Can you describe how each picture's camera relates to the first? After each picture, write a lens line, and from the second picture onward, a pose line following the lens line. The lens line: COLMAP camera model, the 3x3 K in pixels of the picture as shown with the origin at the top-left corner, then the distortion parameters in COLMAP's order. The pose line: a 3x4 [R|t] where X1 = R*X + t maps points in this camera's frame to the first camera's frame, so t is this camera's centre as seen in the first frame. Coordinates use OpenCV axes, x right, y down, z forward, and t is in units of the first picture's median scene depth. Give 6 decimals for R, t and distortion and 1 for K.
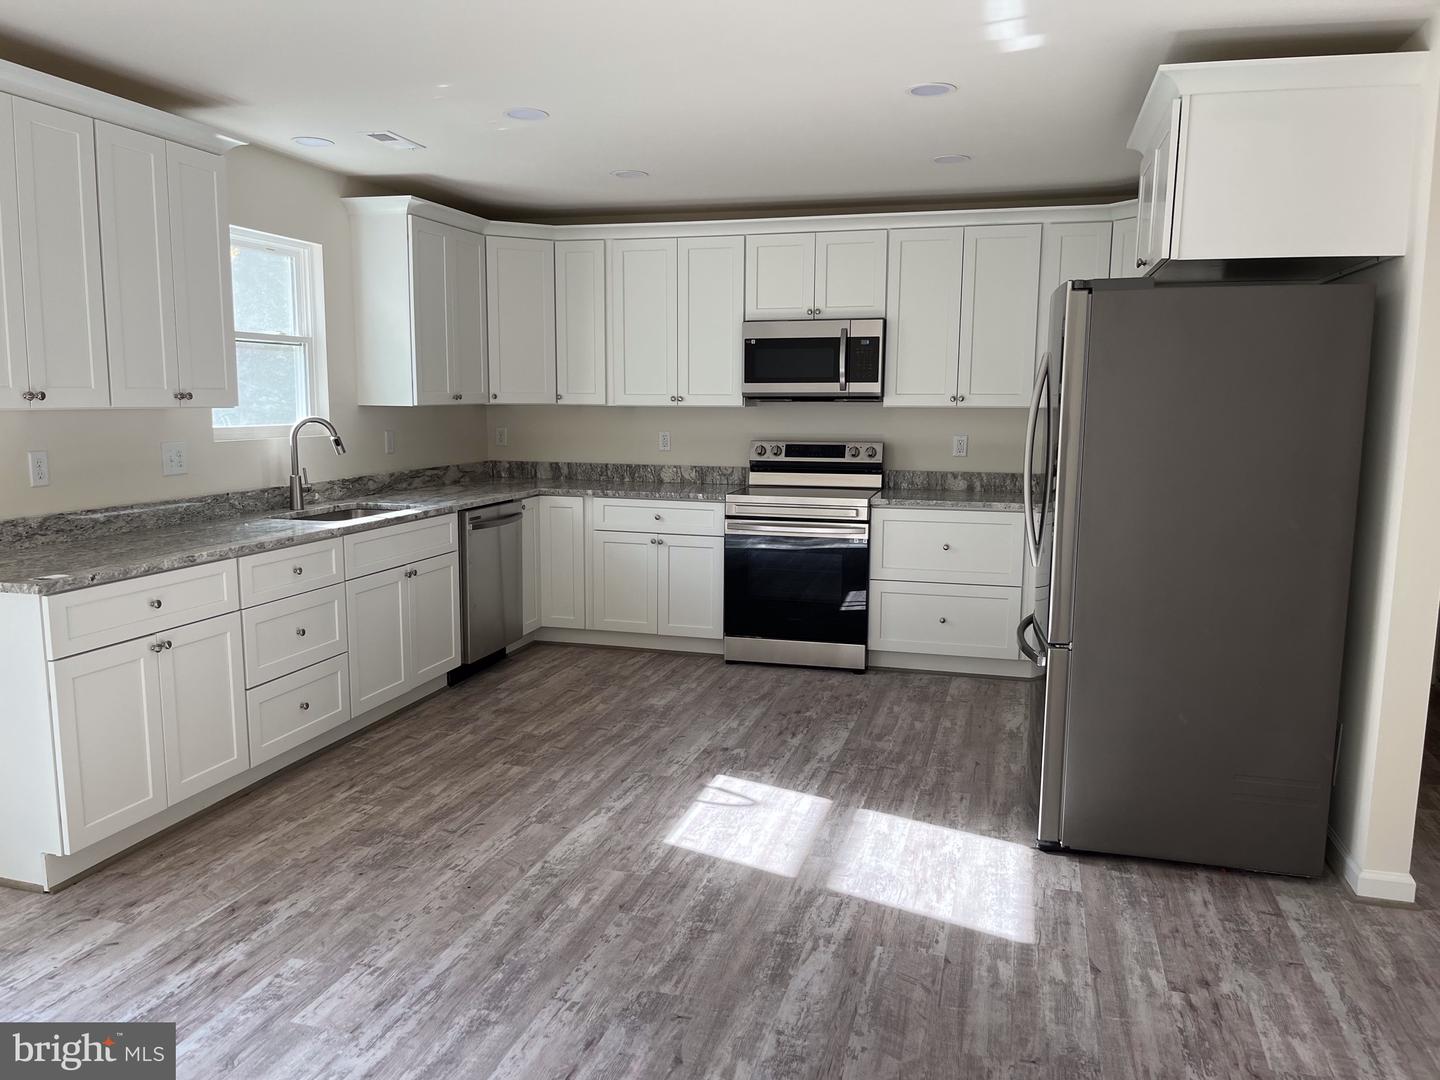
lens RADIAL K [[1089.9, 0, 718.2], [0, 1089.9, 543.2], [0, 0, 1]] dist [0.053739, -0.087054]
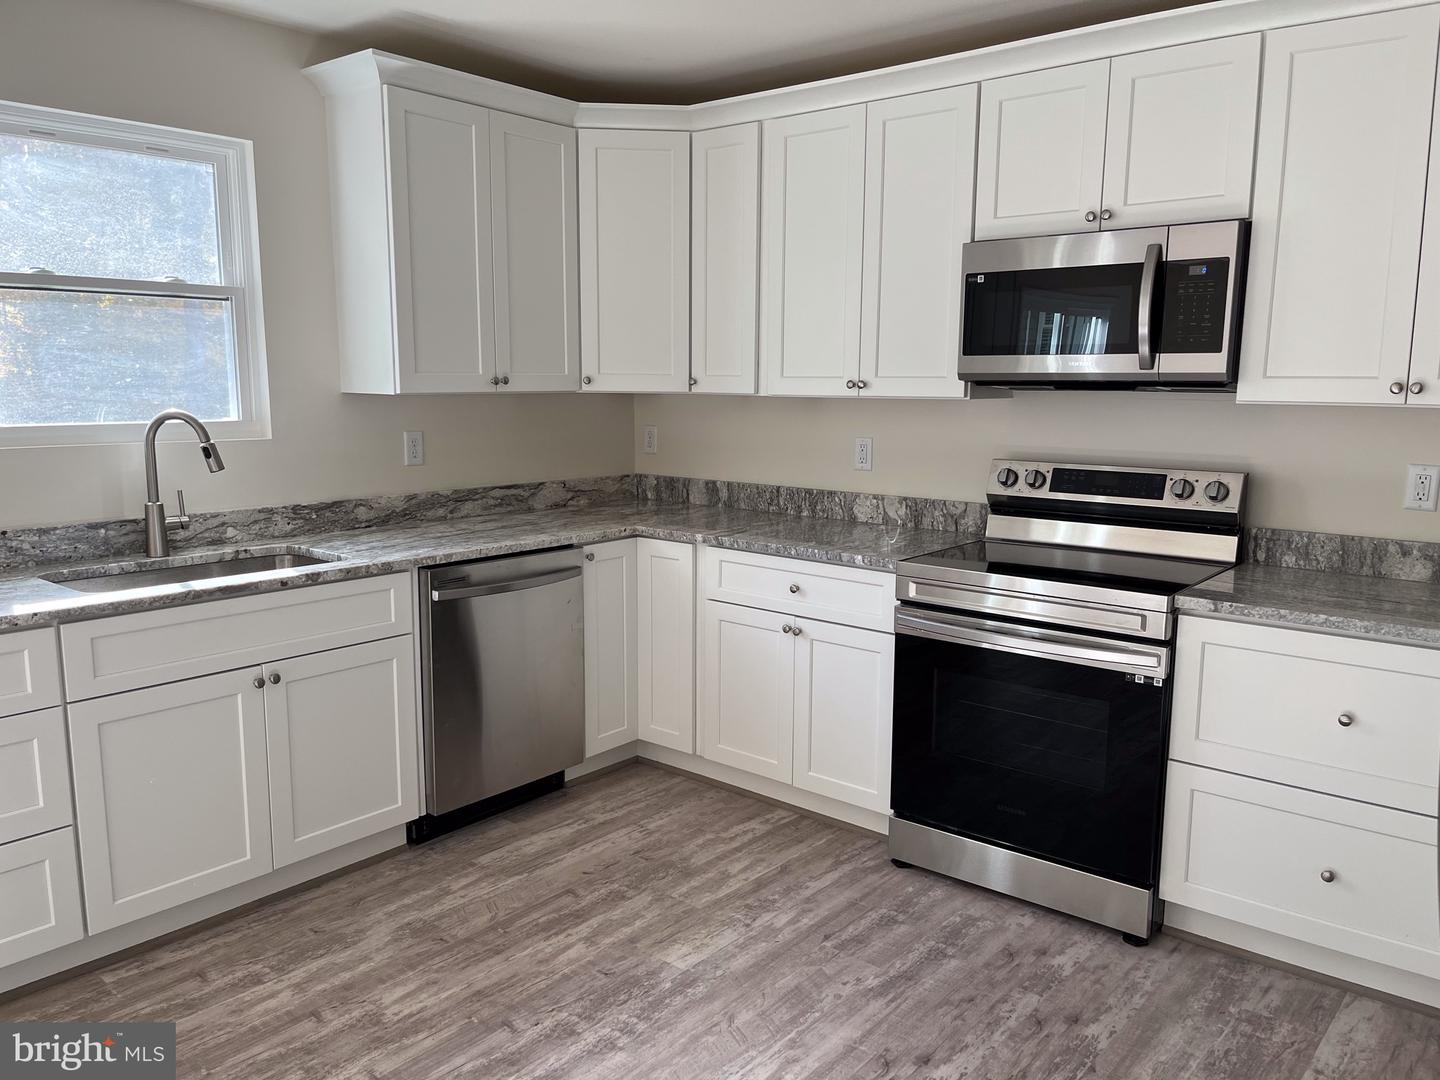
lens RADIAL K [[1089.9, 0, 725.0], [0, 1089.9, 546.5], [0, 0, 1]] dist [0.053739, -0.087054]
pose [[0.912744, 0.064953, -0.403335, 0.147619], [-0.058784, 0.997887, 0.027670, -0.062112], [0.404280, -0.001545, 0.914634, 0.467494]]
